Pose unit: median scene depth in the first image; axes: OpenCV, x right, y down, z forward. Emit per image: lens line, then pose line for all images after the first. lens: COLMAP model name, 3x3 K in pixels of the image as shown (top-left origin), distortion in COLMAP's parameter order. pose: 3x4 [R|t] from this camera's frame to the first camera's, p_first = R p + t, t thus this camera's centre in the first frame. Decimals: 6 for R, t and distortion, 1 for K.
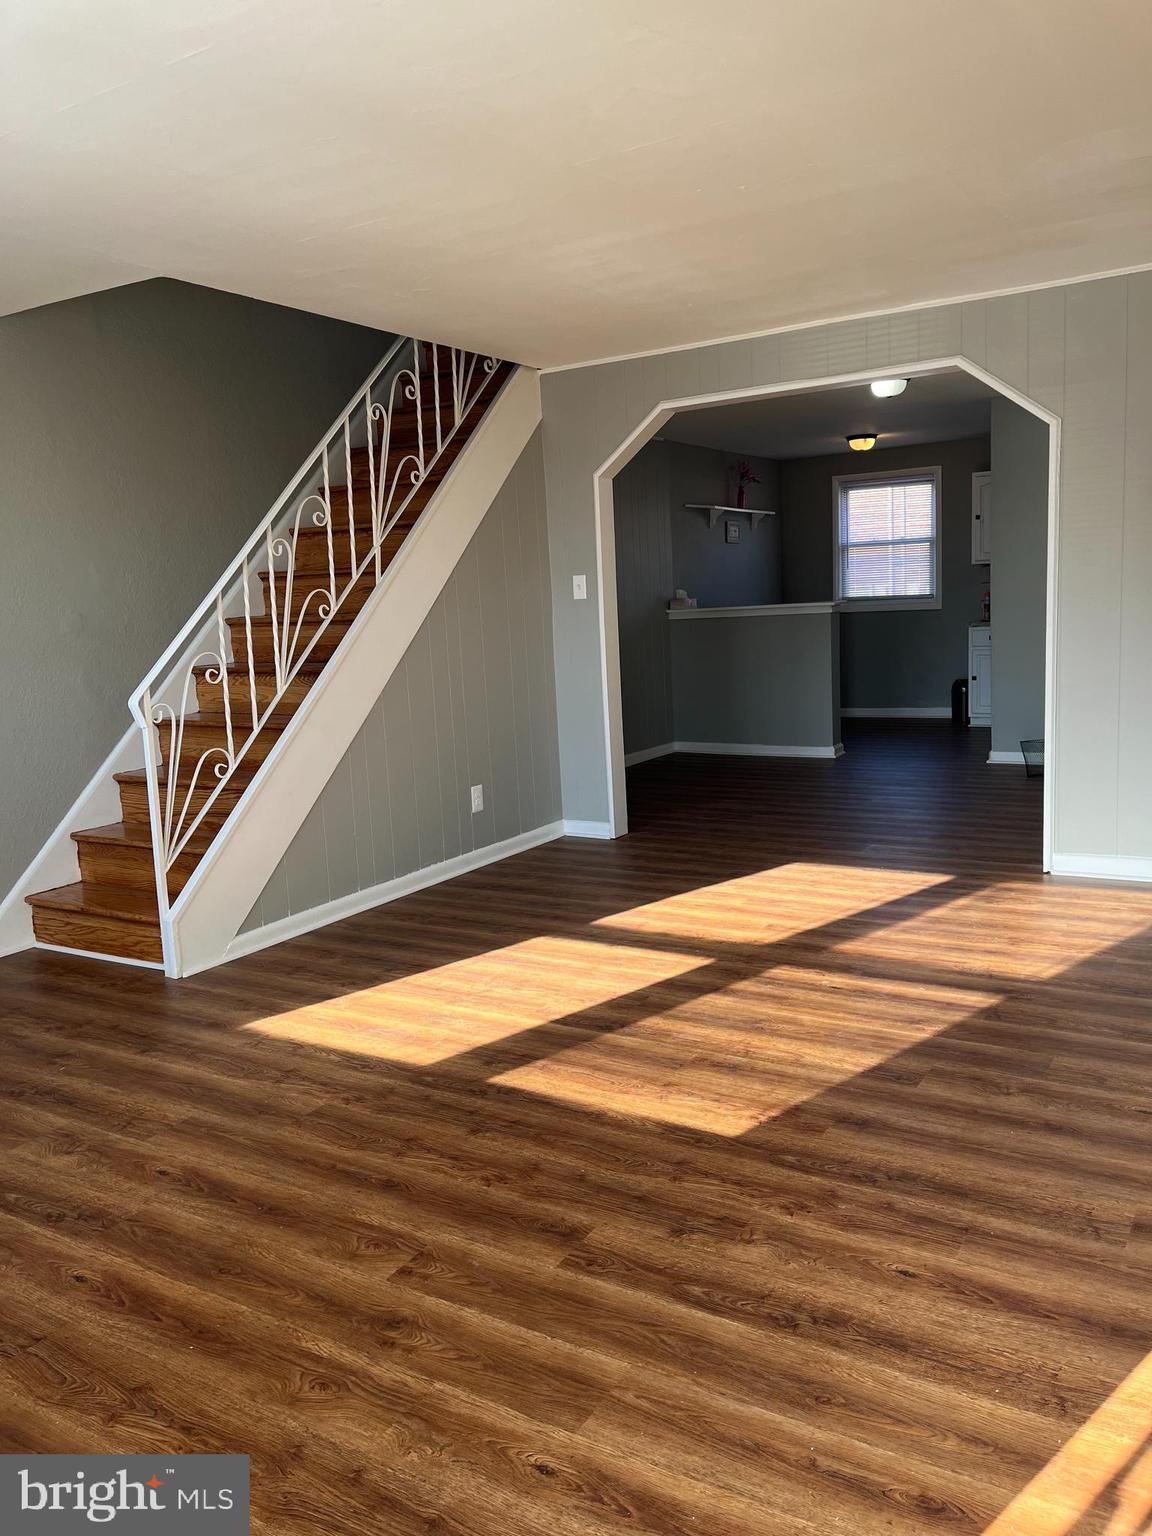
lens RADIAL K [[1149.1, 0, 585.8], [0, 1149.1, 746.3], [0, 0, 1]] dist [0.029520, 0.003363]
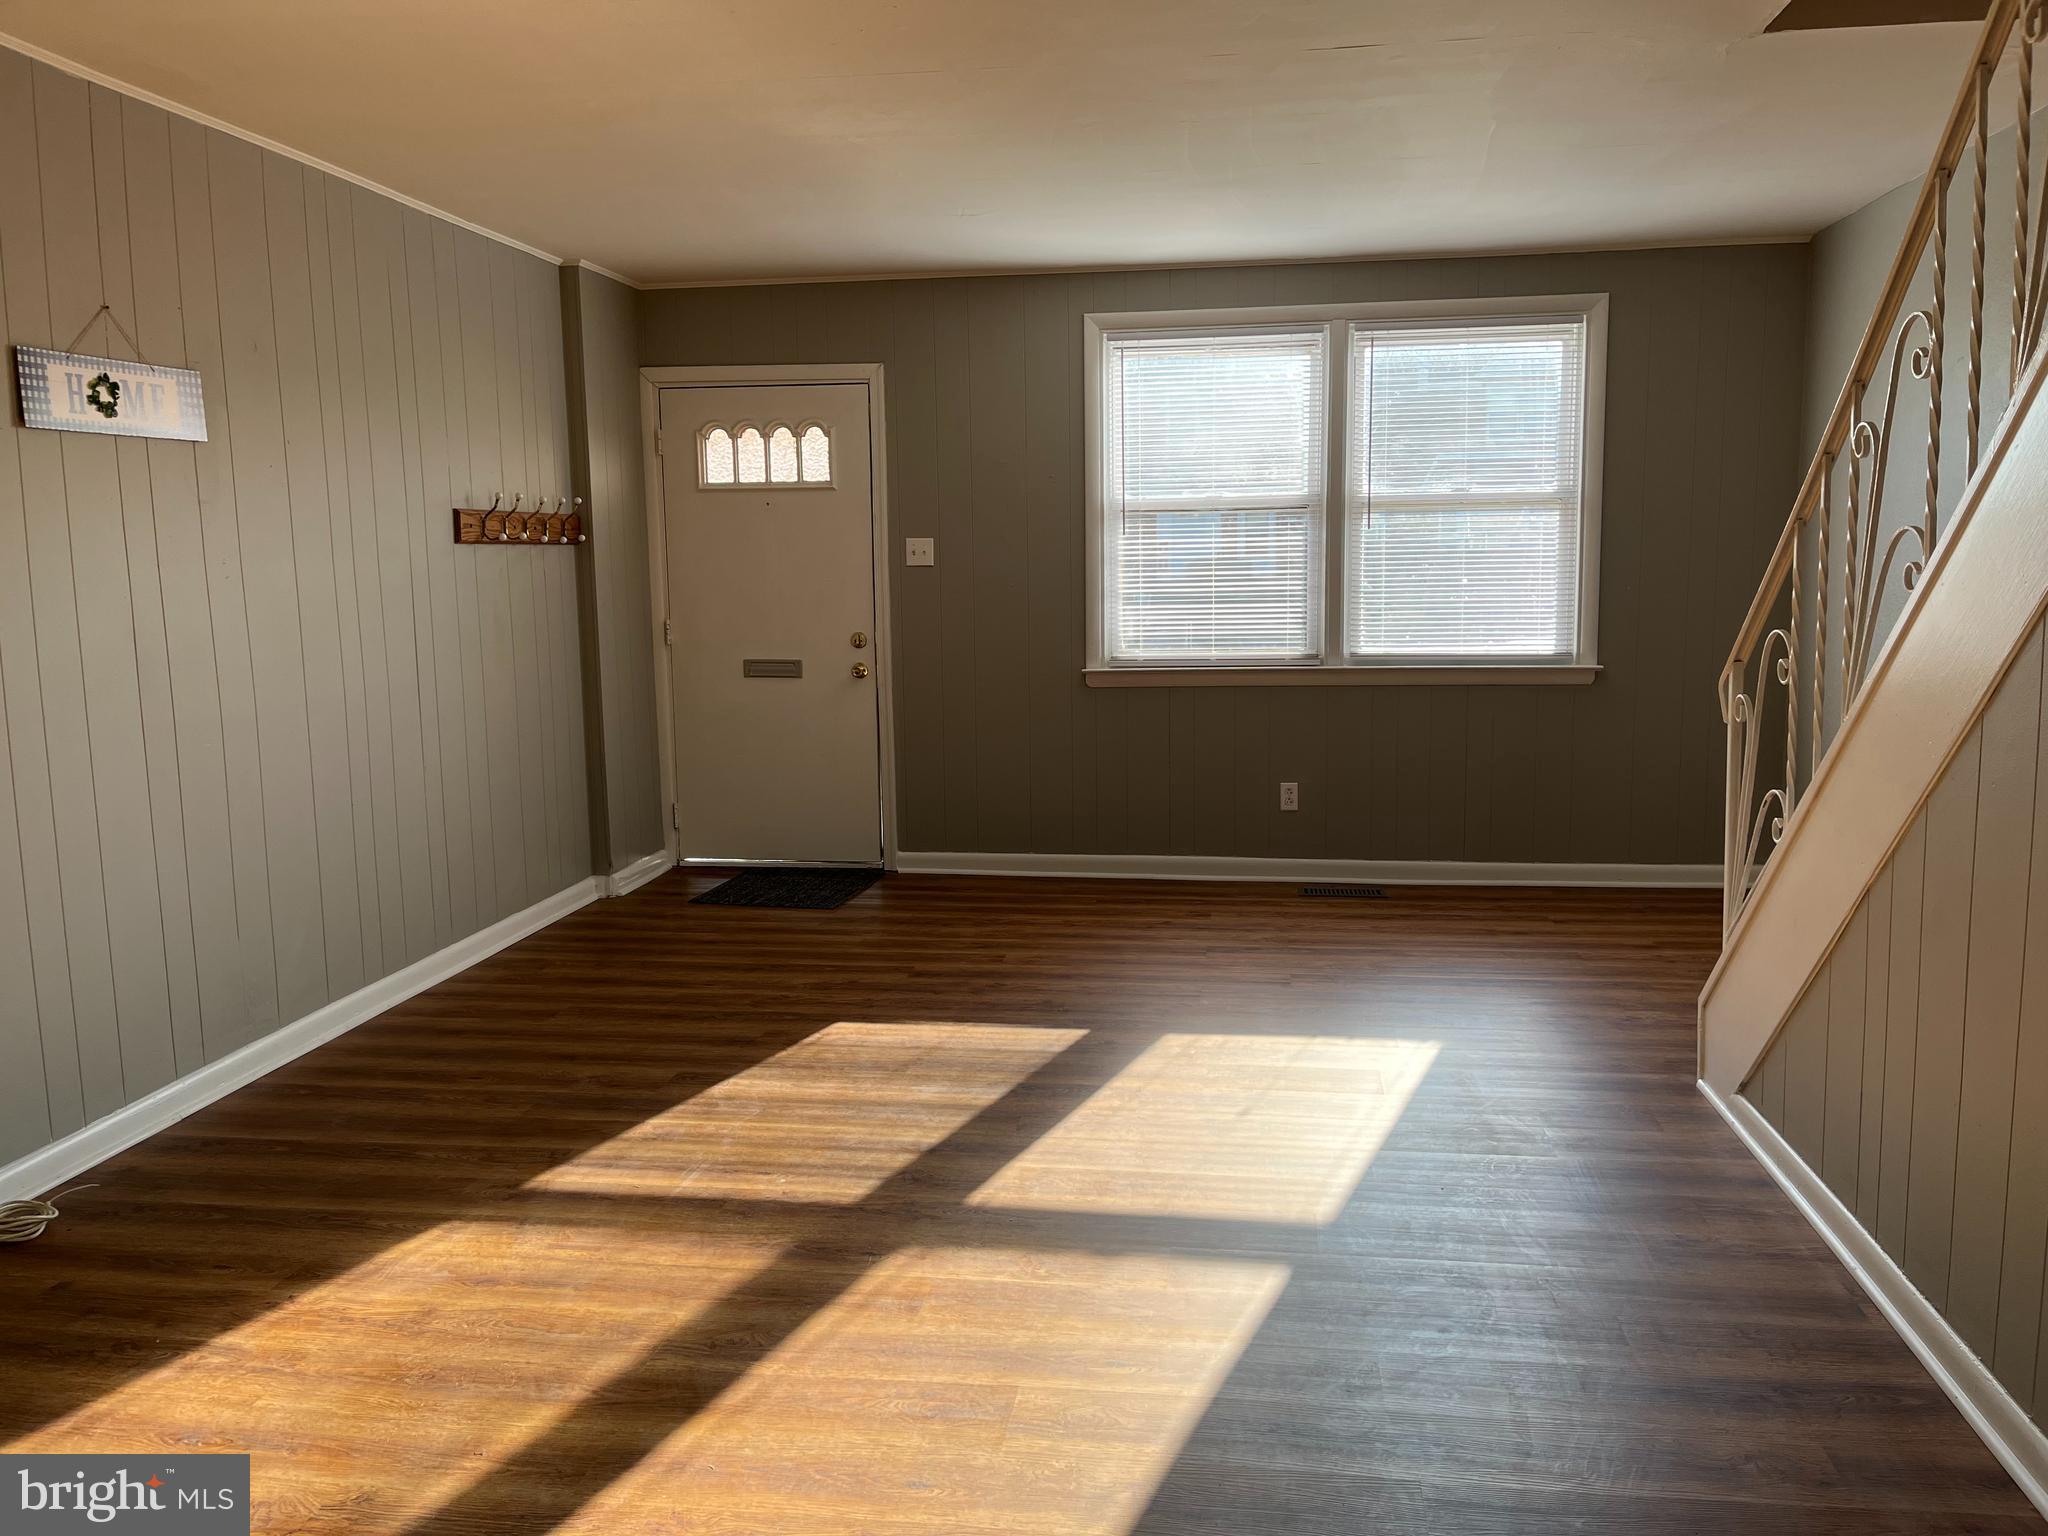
lens RADIAL K [[1545.9, 0, 1054.8], [0, 1545.9, 764.3], [0, 0, 1]] dist [0.036634, -0.064254]
pose [[-0.910070, 0.112929, -0.398774, 0.356679], [0.000052, 0.962194, 0.272365, -0.244583], [0.414456, 0.247850, -0.875669, 1.623995]]
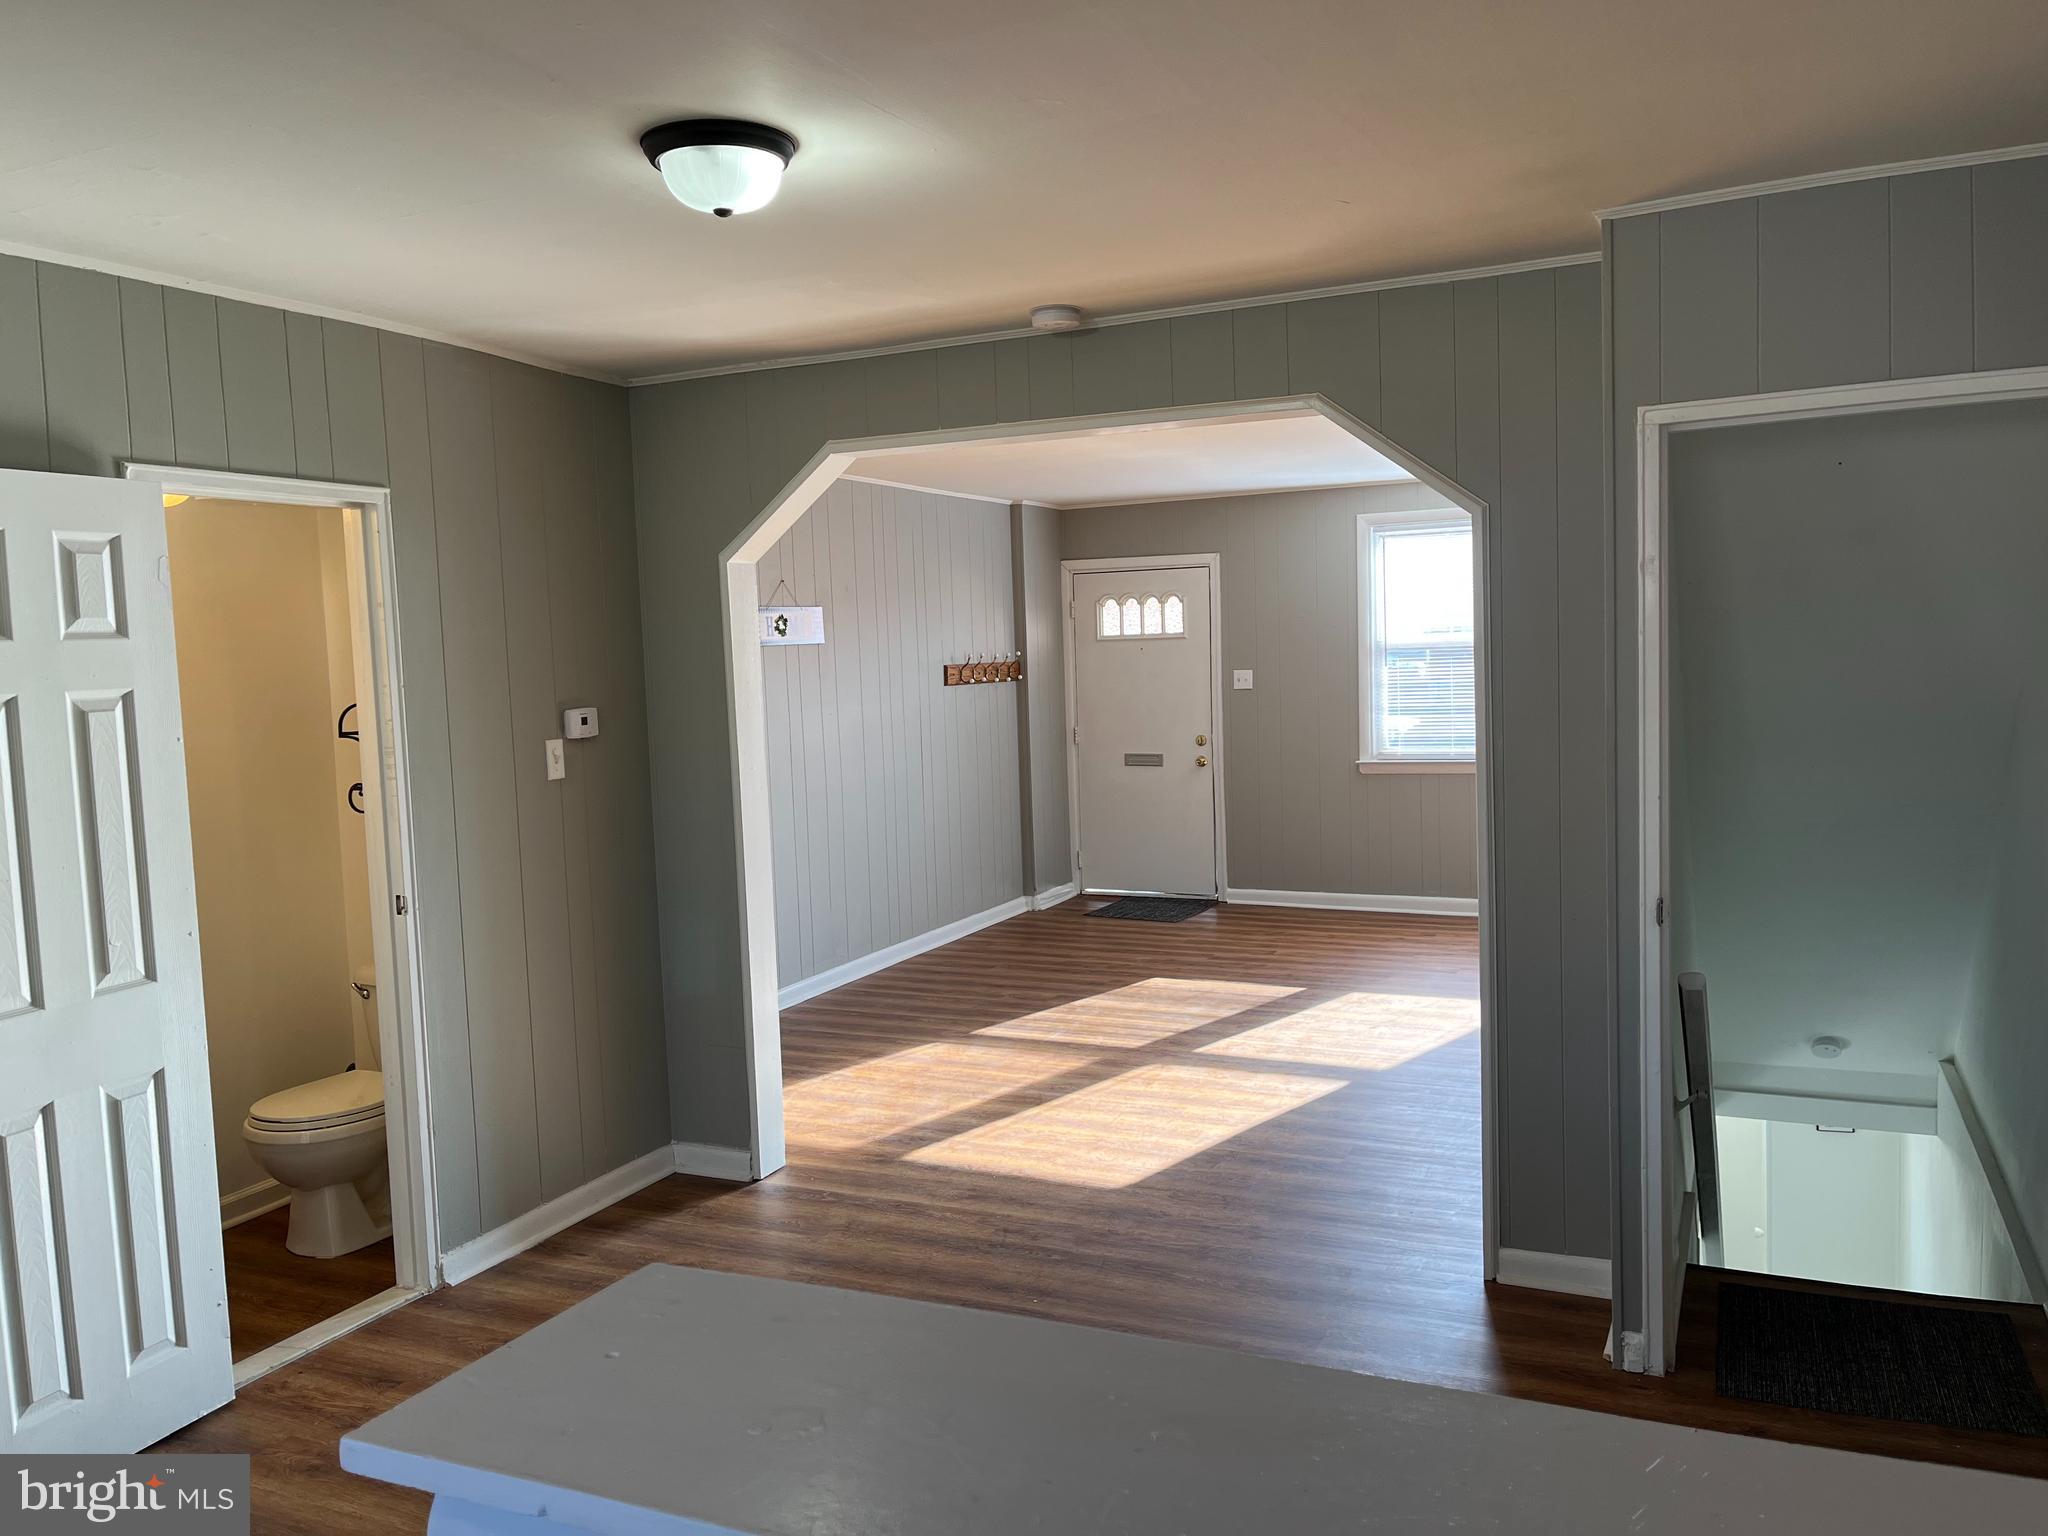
lens RADIAL K [[1532.1, 0, 1036.7], [0, 1532.1, 758.3], [0, 0, 1]] dist [0.029520, 0.003363]
pose [[-0.989713, 0.087756, -0.112989, 0.395233], [0.062855, 0.976189, 0.207614, -0.396487], [0.128518, 0.198376, -0.971663, 2.303001]]
